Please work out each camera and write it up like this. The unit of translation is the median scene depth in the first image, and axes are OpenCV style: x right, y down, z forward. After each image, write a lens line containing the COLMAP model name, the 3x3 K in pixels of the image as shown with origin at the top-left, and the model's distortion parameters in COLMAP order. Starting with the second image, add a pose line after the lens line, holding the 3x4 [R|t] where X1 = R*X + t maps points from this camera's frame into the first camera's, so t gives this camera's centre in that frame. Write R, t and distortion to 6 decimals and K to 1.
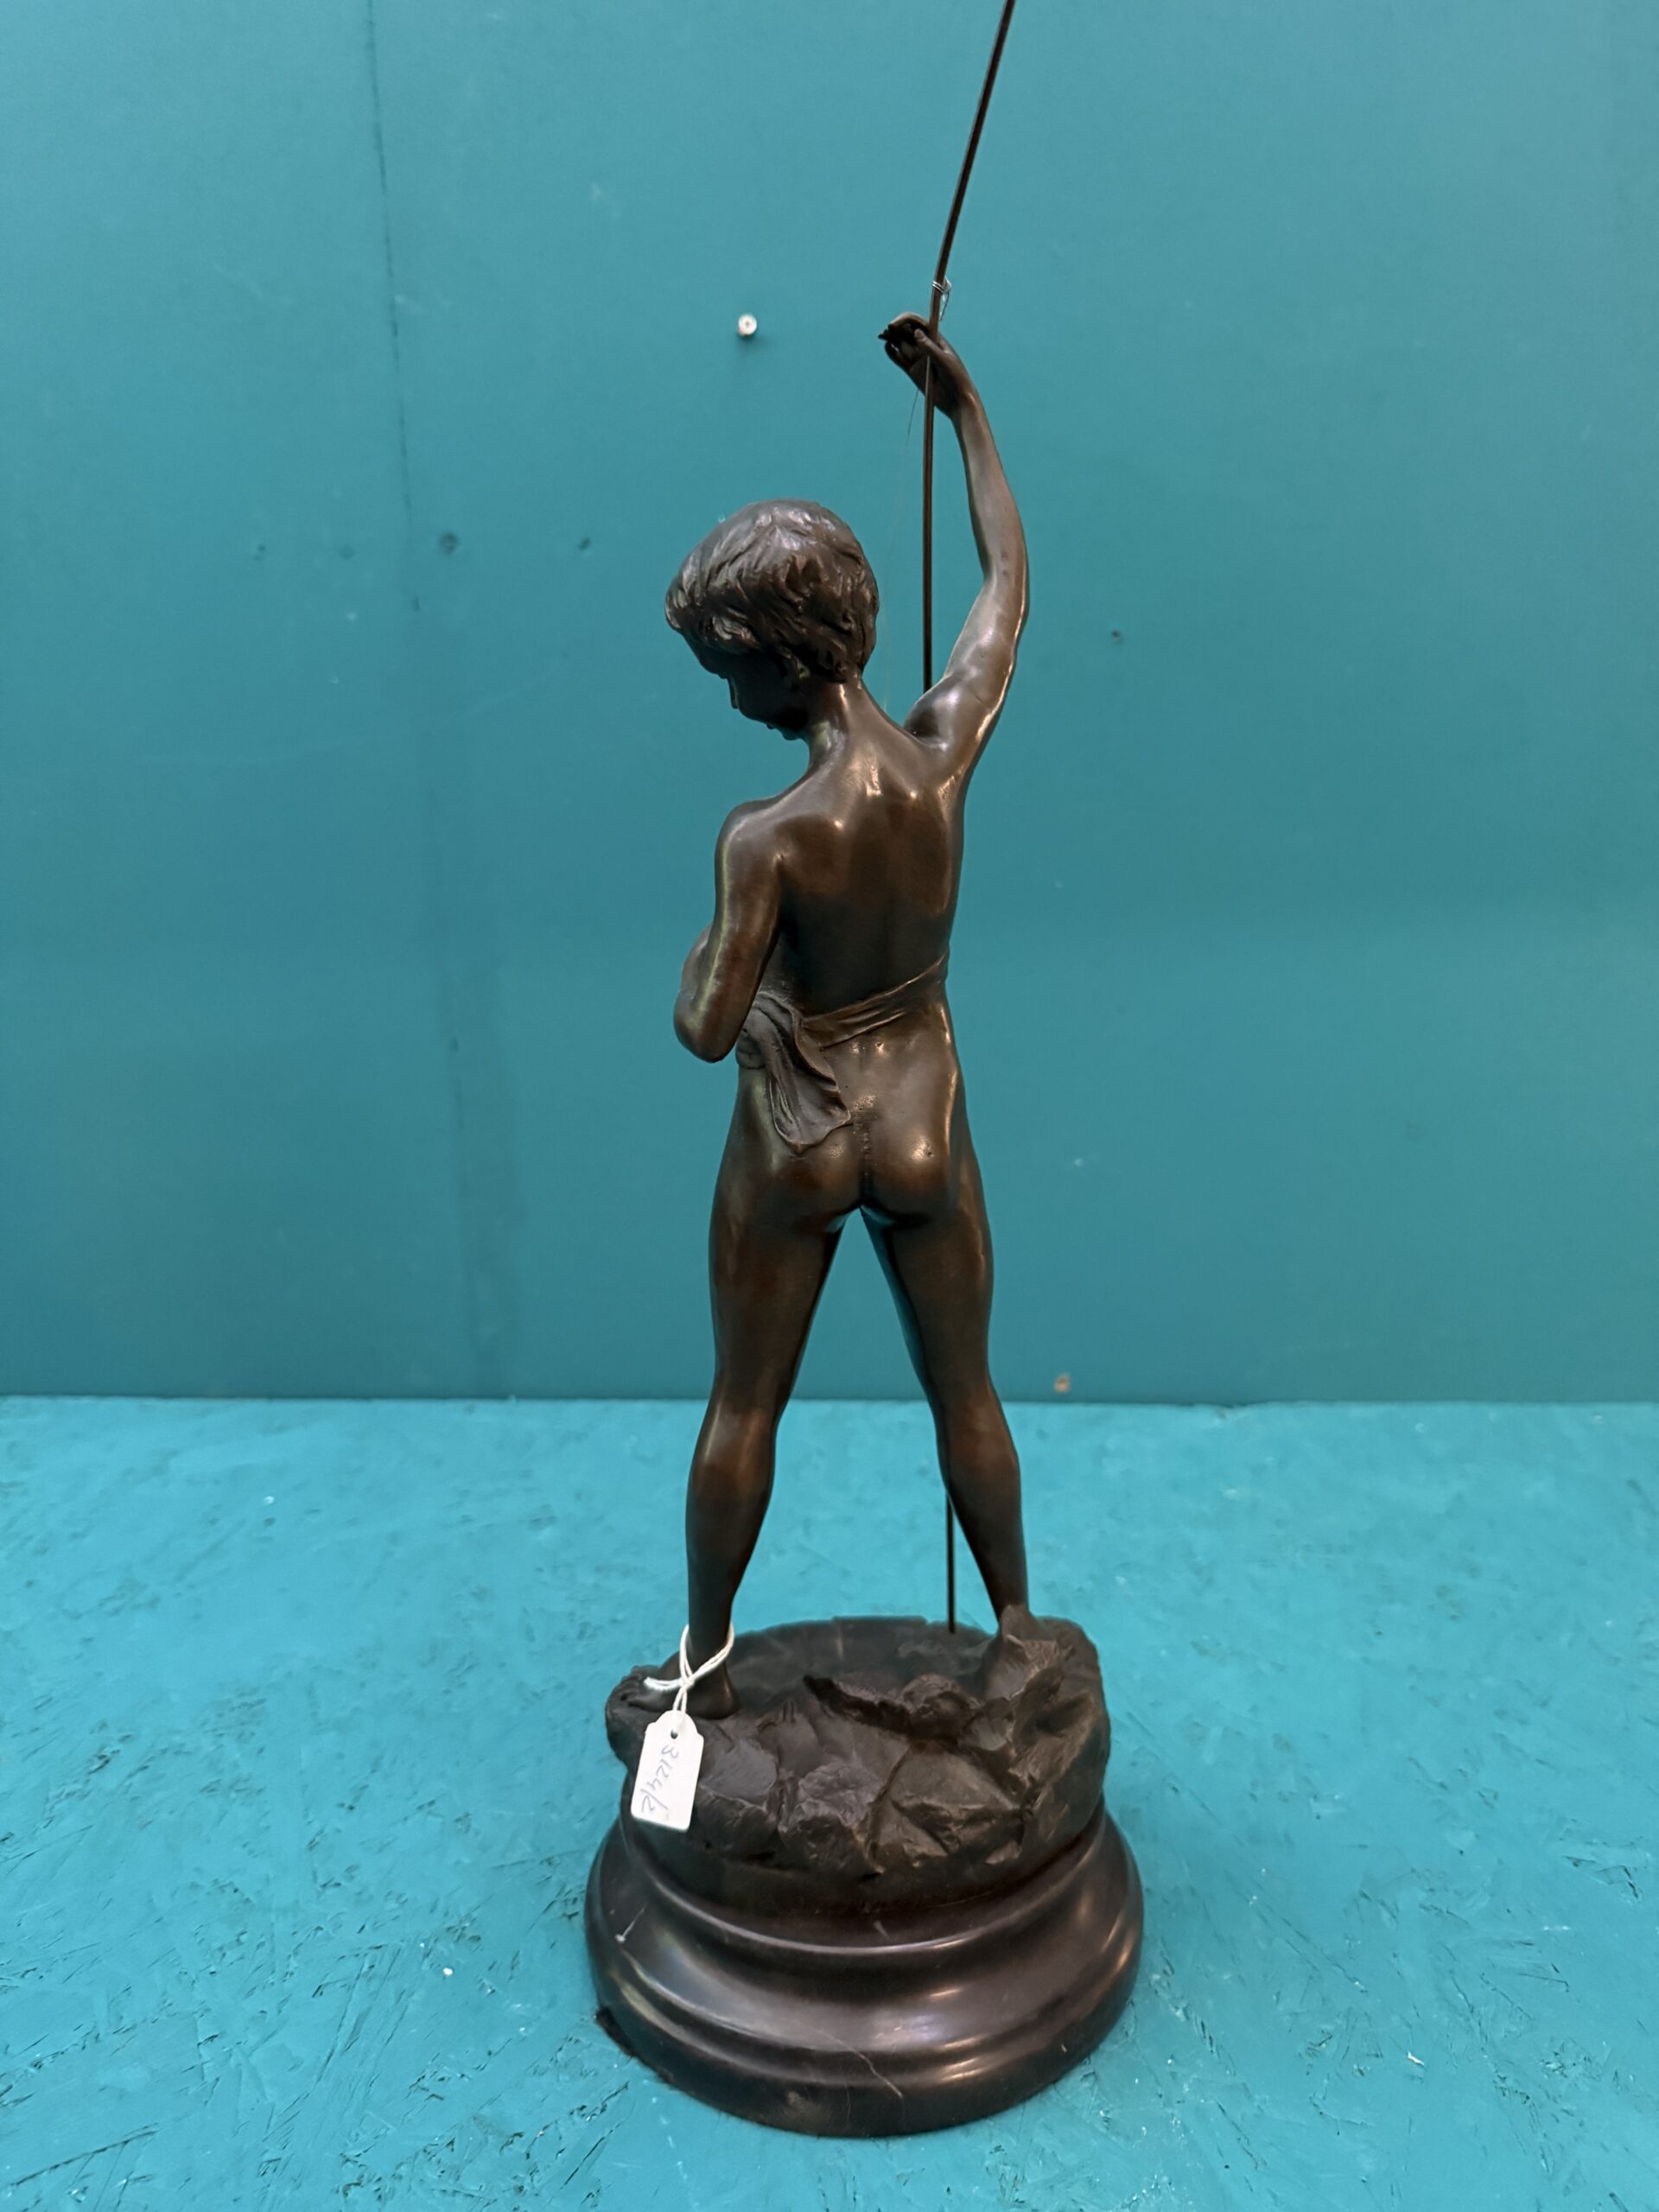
lens RADIAL K [[1604.7, 0, 826.3], [0, 1604.7, 1091.9], [0, 0, 1]] dist [-0.009652, -0.009010]
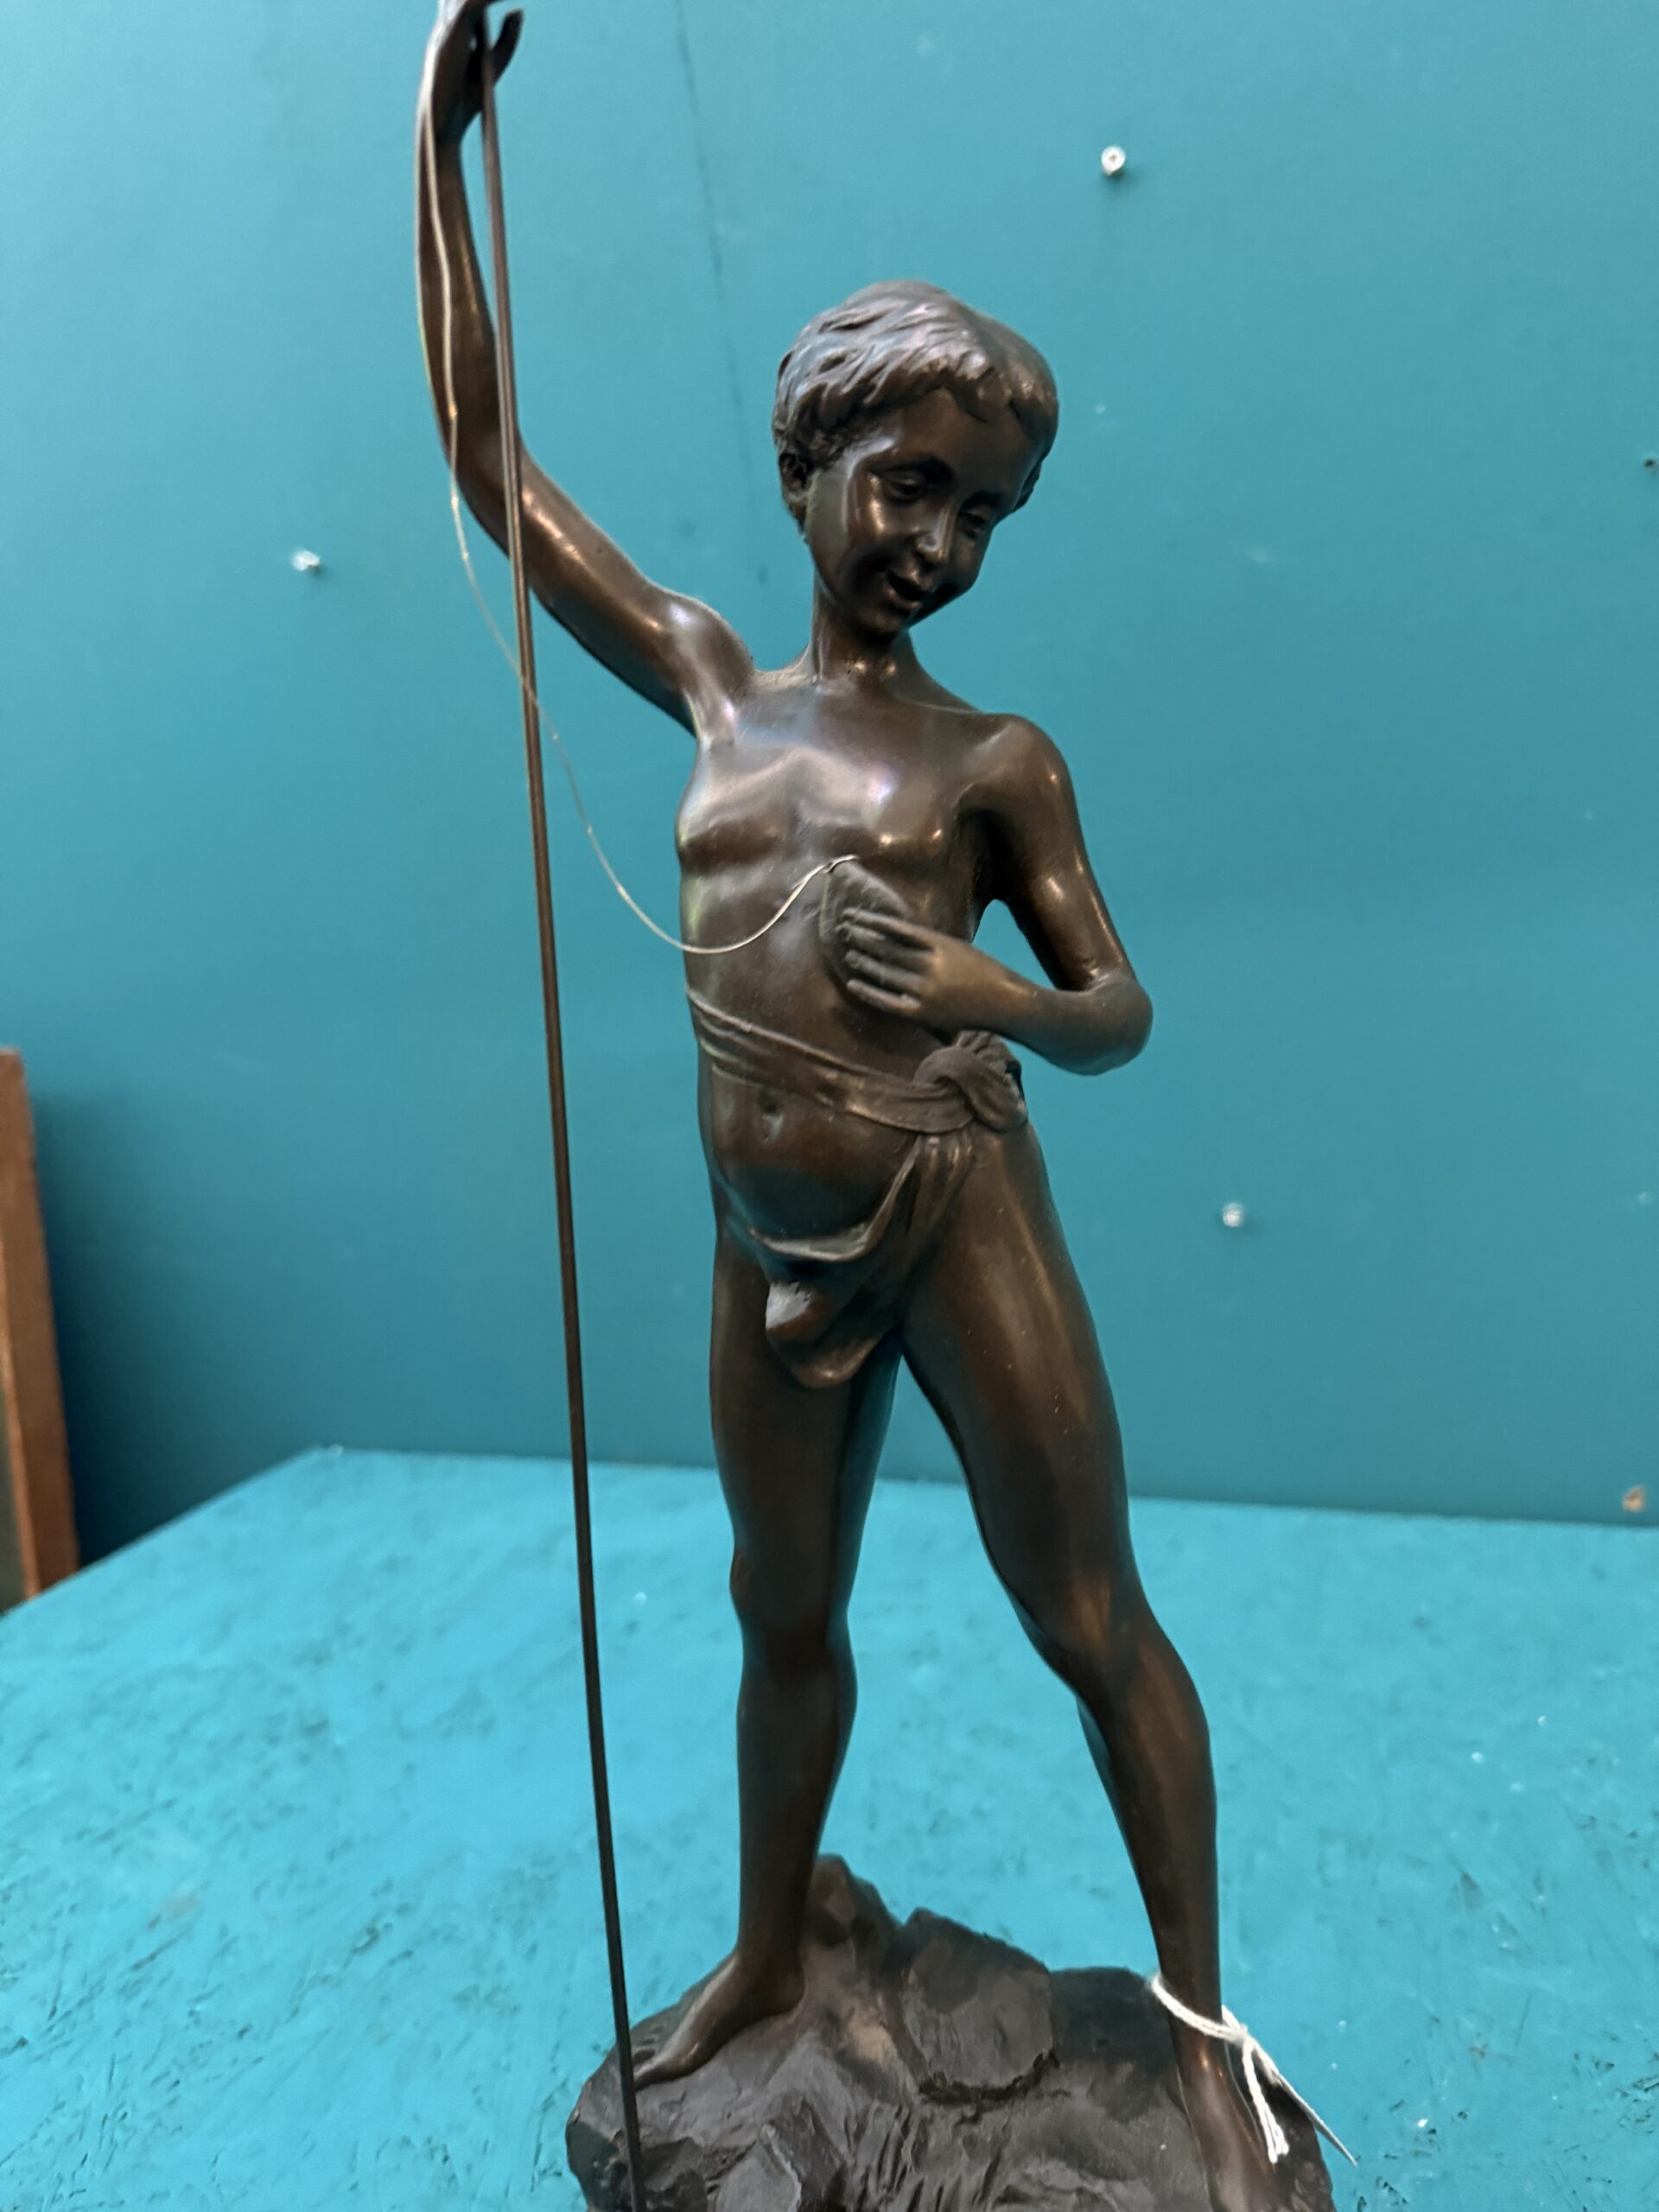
lens RADIAL K [[1604.7, 0, 836.4], [0, 1604.7, 1086.1], [0, 0, 1]] dist [-0.009652, -0.009010]
pose [[0.934960, -0.042911, -0.352148, 0.106133], [0.042293, 0.999061, -0.009451, -0.023643], [0.352222, -0.006057, 0.935897, 0.272770]]
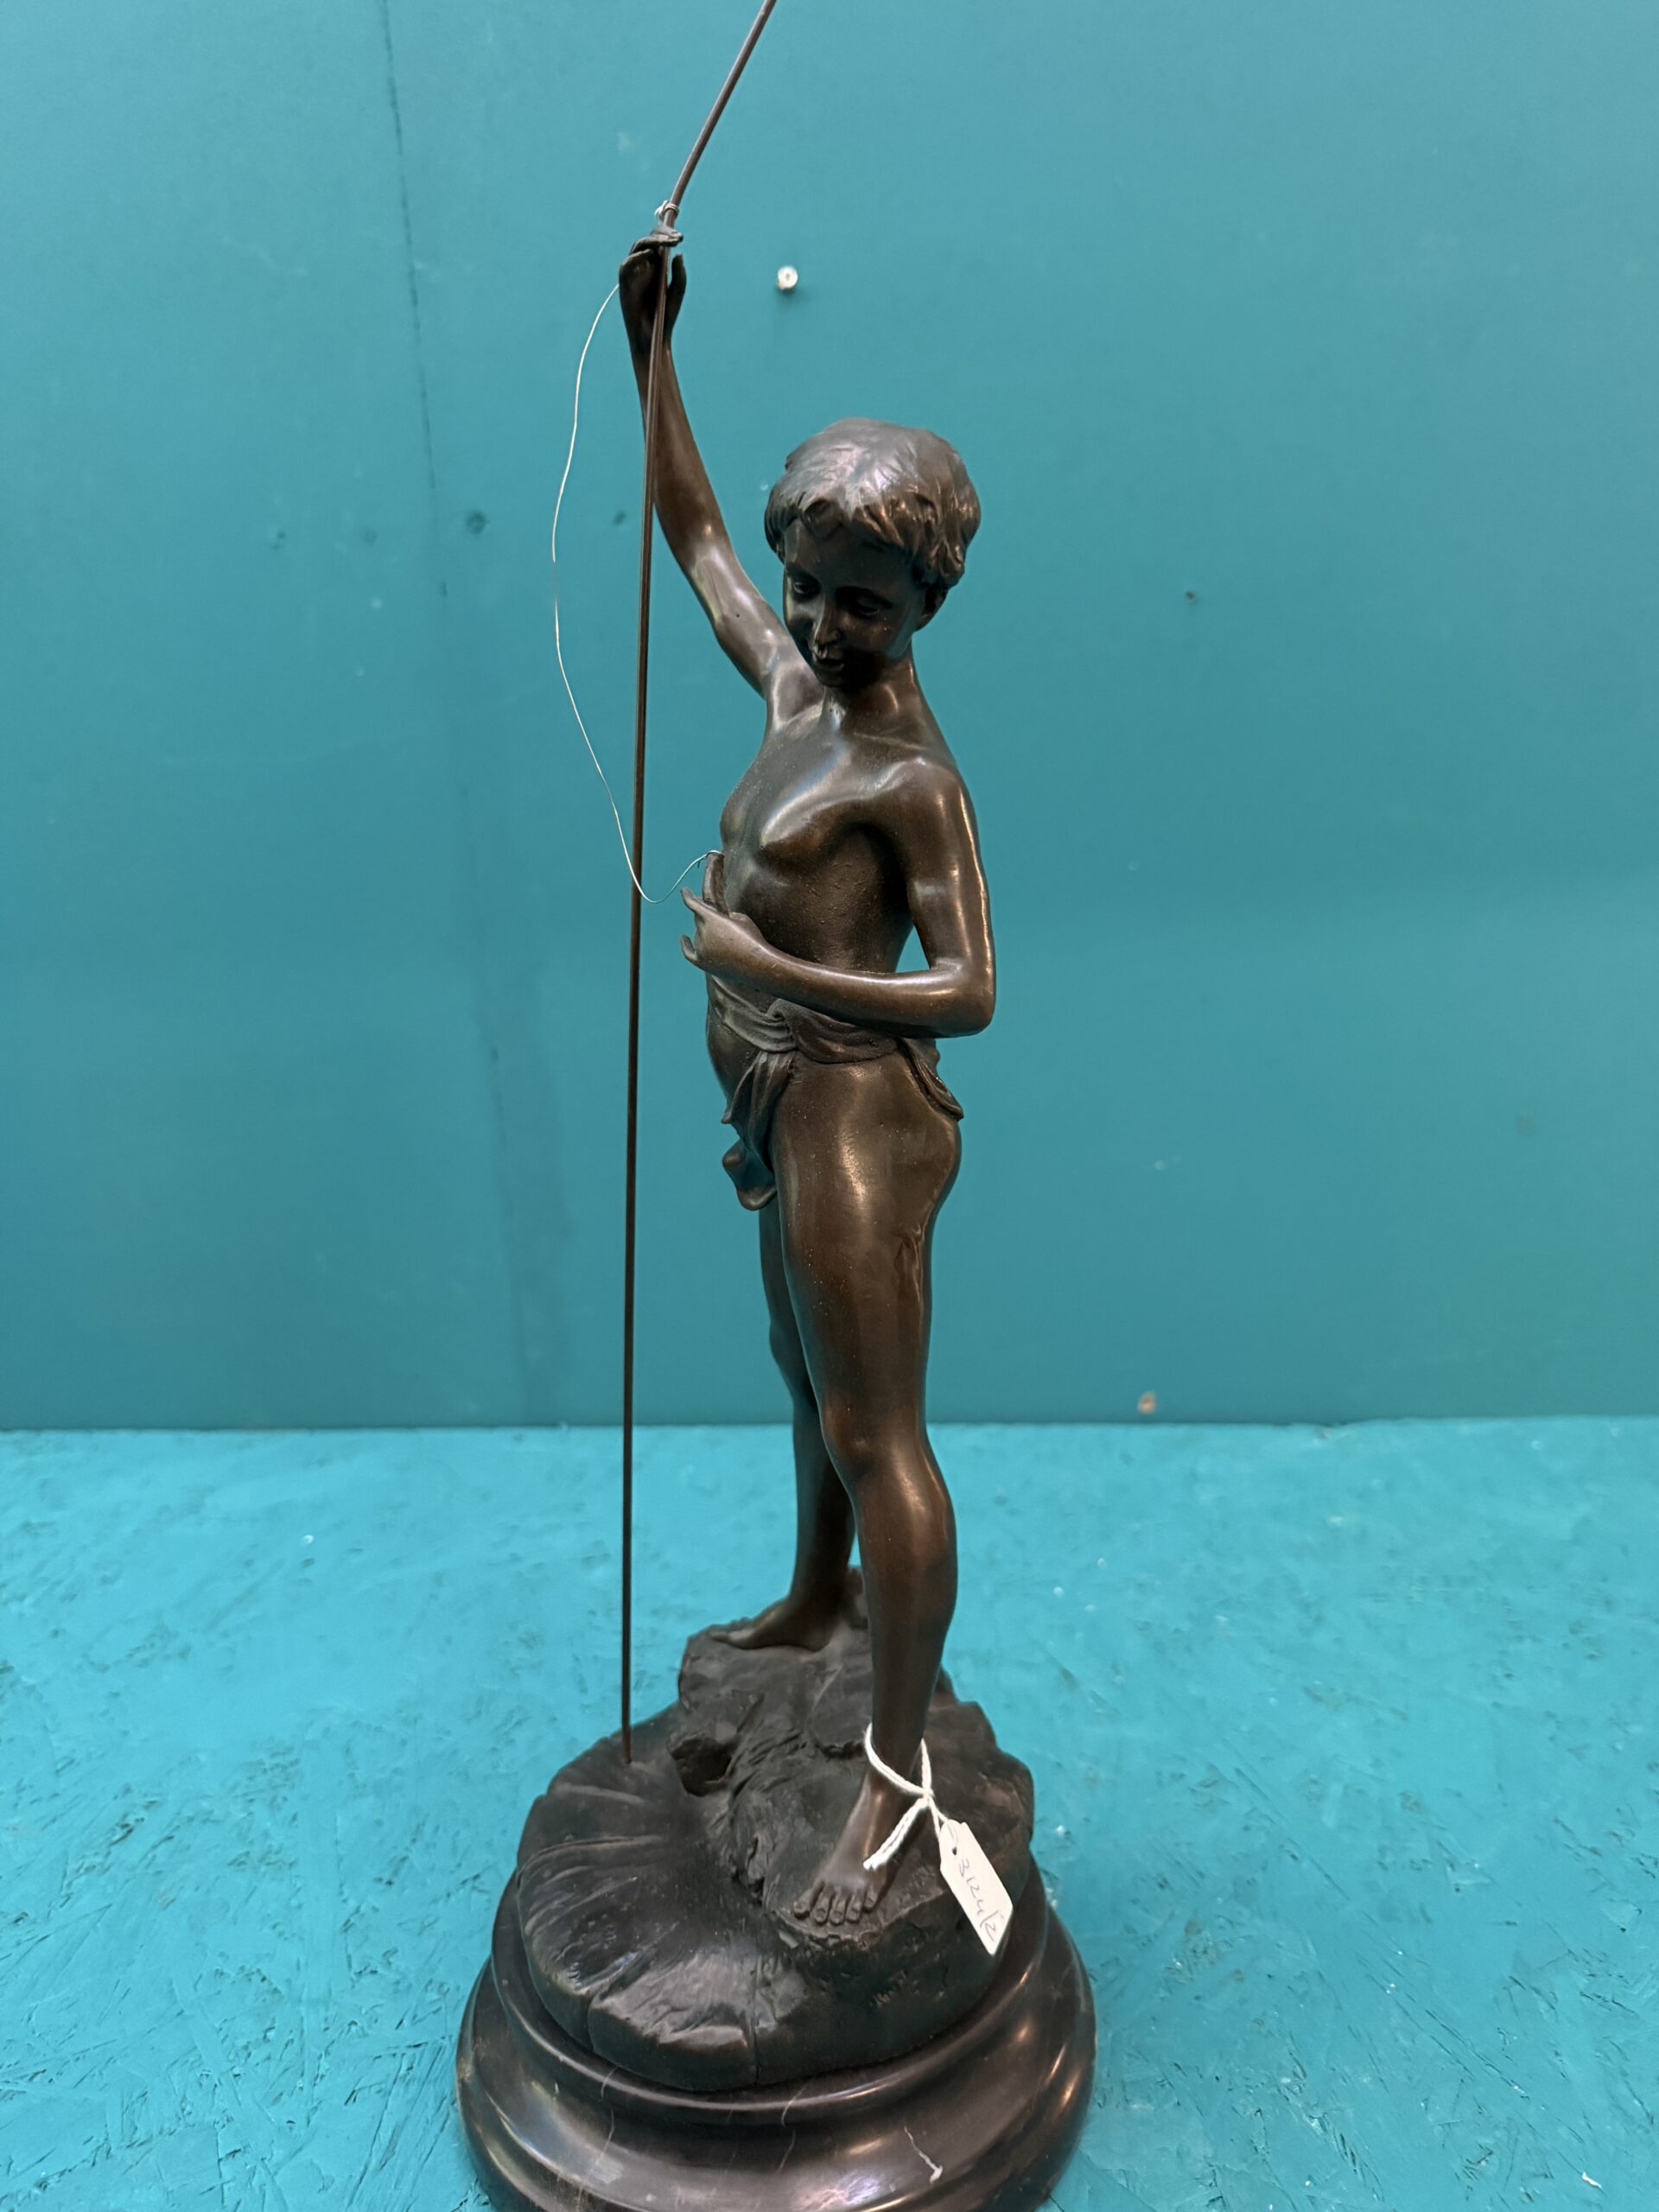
lens RADIAL K [[1604.7, 0, 830.6], [0, 1604.7, 1107.9], [0, 0, 1]] dist [-0.009652, -0.009010]
pose [[0.999283, -0.020354, -0.031914, -0.005526], [0.020440, 0.999788, 0.002366, 0.005540], [0.031859, -0.003017, 0.999488, 0.085516]]
